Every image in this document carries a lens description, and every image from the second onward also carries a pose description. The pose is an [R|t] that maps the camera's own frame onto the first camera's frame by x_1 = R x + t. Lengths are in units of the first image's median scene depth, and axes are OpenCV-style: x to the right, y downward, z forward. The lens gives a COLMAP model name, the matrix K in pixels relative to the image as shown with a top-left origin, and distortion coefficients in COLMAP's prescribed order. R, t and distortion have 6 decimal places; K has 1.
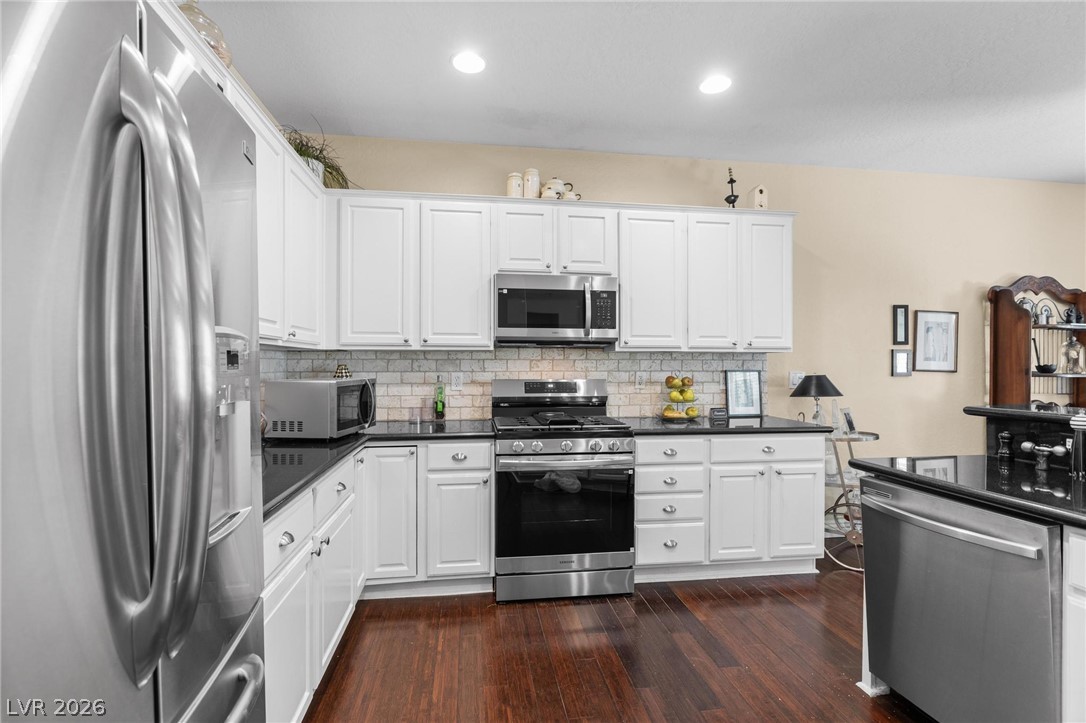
lens RADIAL K [[529.0, 0, 543.0], [0, 529.0, 361.5], [0, 0, 1]] dist [-0.002166, 0.000182]
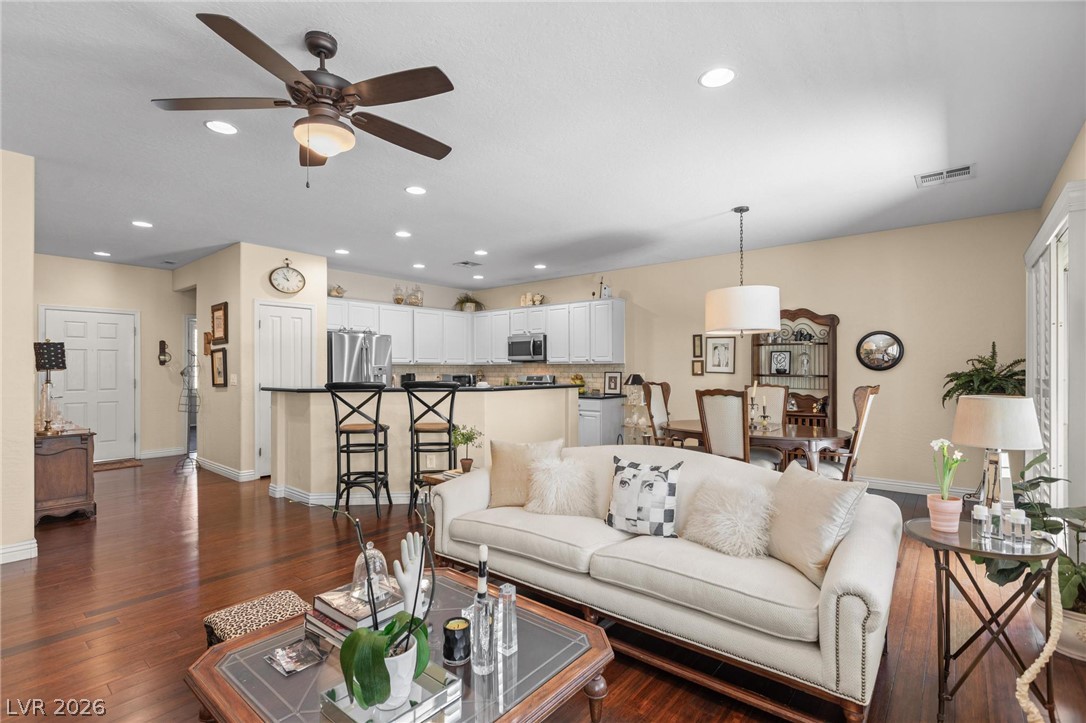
lens RADIAL K [[504.9, 0, 540.1], [0, 504.9, 370.2], [0, 0, 1]] dist [-0.002007, -0.000232]
pose [[0.660471, -0.001863, -0.750849, 1.727389], [0.003657, 0.999993, 0.000736, 0.007564], [0.750843, -0.003232, 0.660473, -0.535997]]
